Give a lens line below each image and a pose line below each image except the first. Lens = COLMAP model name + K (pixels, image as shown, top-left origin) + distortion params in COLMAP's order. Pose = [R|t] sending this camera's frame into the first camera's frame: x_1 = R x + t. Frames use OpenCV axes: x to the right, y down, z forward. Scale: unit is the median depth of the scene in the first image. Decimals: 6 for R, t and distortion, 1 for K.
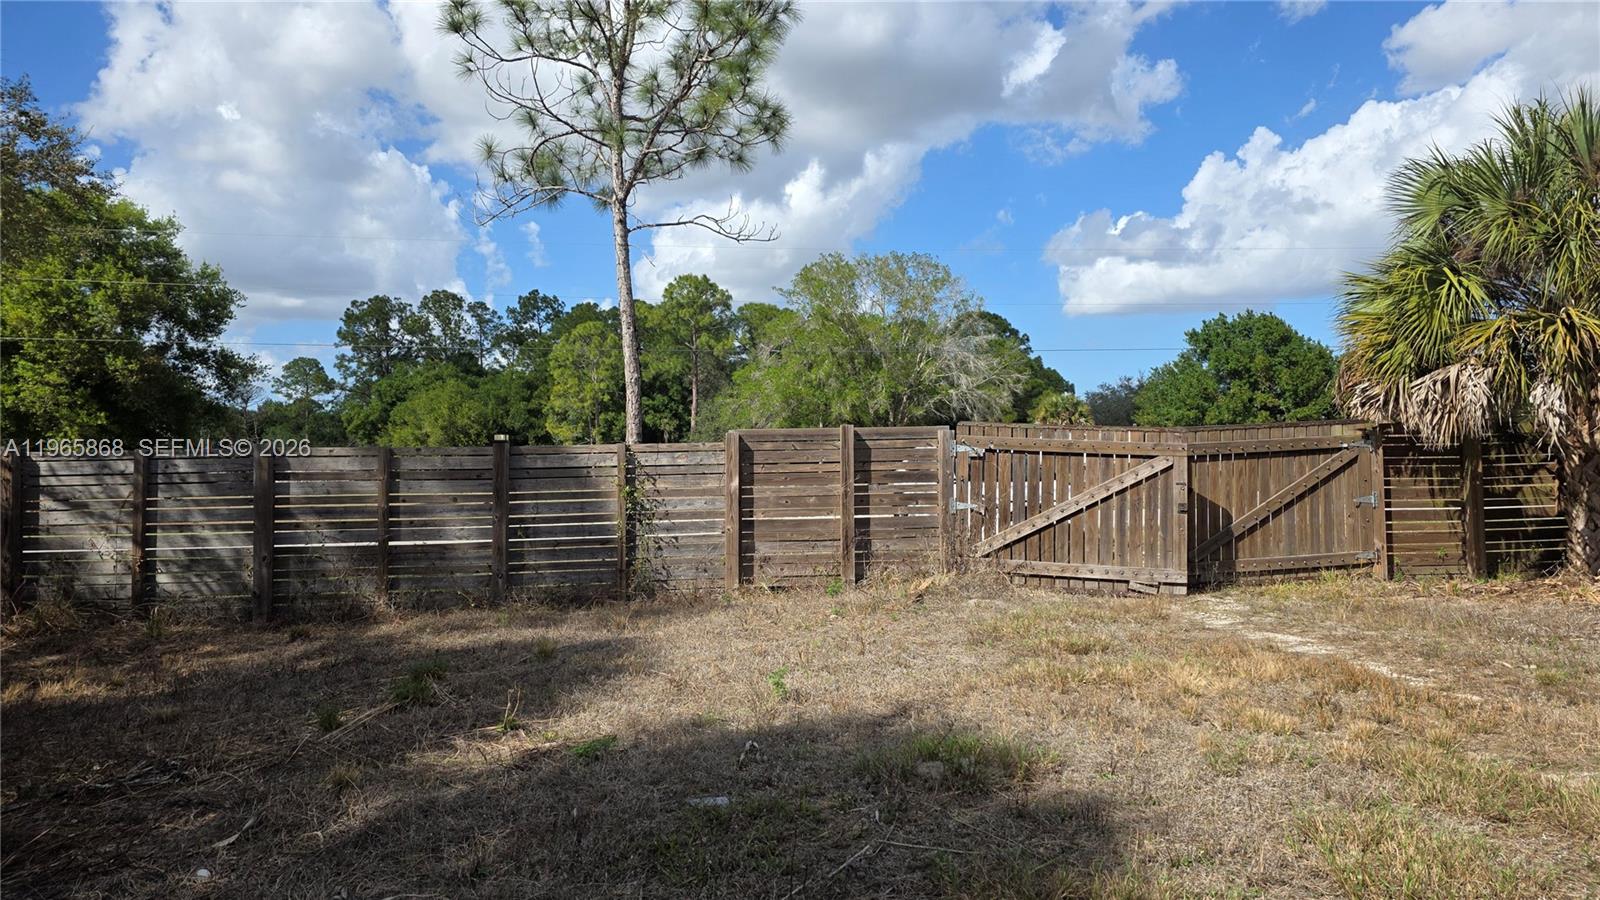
lens RADIAL K [[1016.9, 0, 811.3], [0, 1016.9, 429.5], [0, 0, 1]] dist [0.108762, -0.129786]
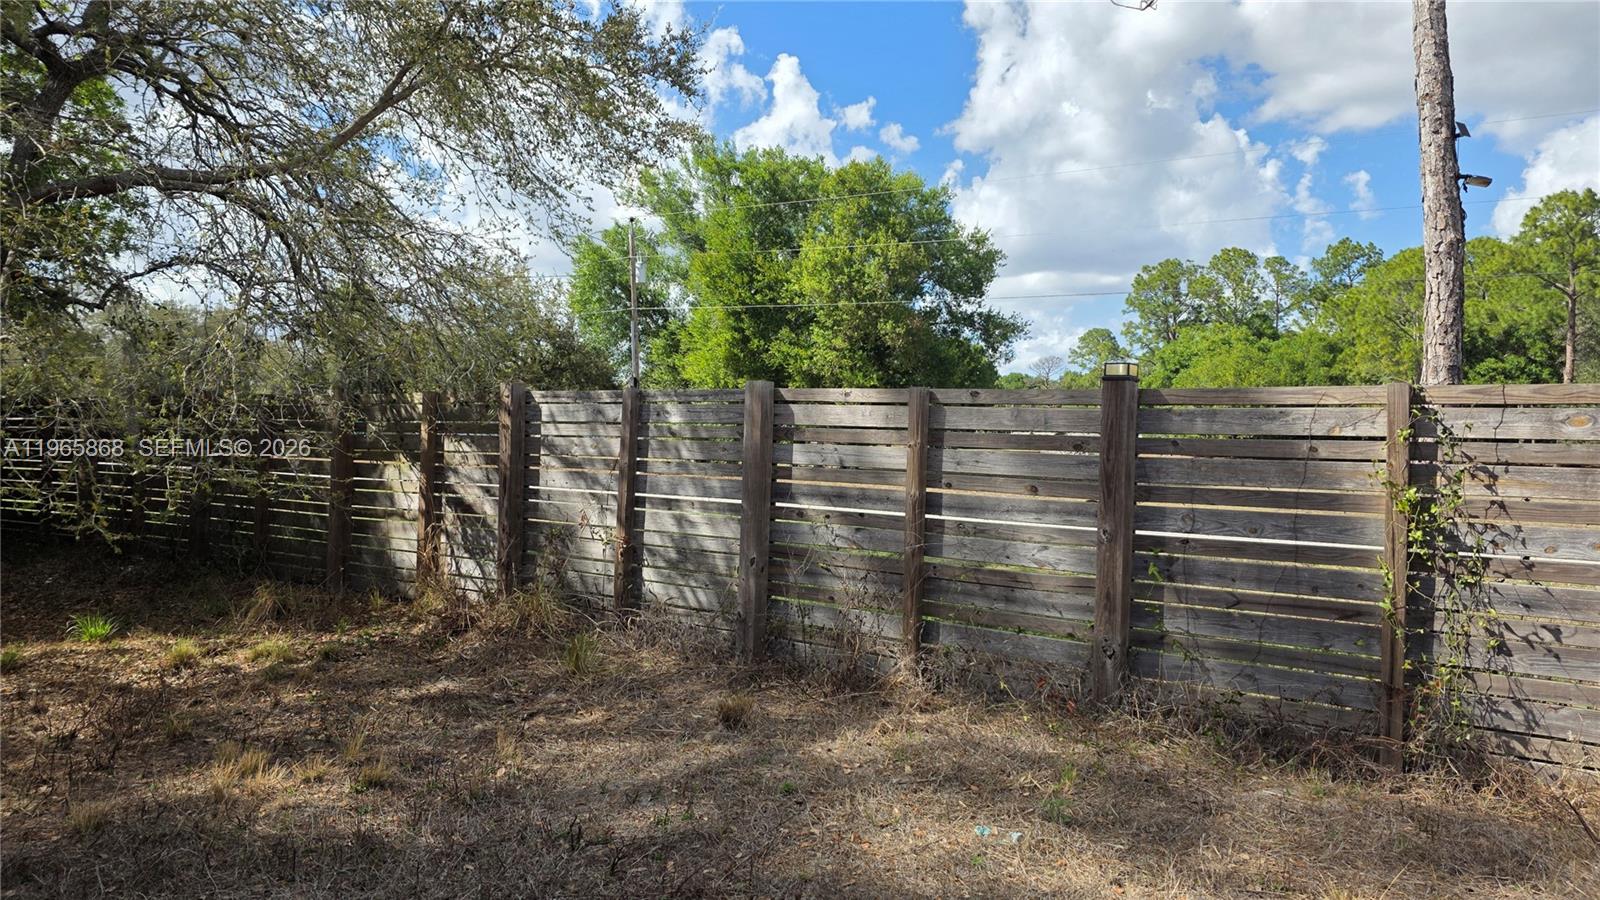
lens RADIAL K [[1016.9, 0, 811.3], [0, 1016.9, 429.5], [0, 0, 1]] dist [0.108762, -0.129786]
pose [[0.734853, 0.029099, -0.677601, -0.075329], [-0.011350, 0.999467, 0.030612, 0.022234], [0.678131, -0.014804, 0.734792, 0.526983]]
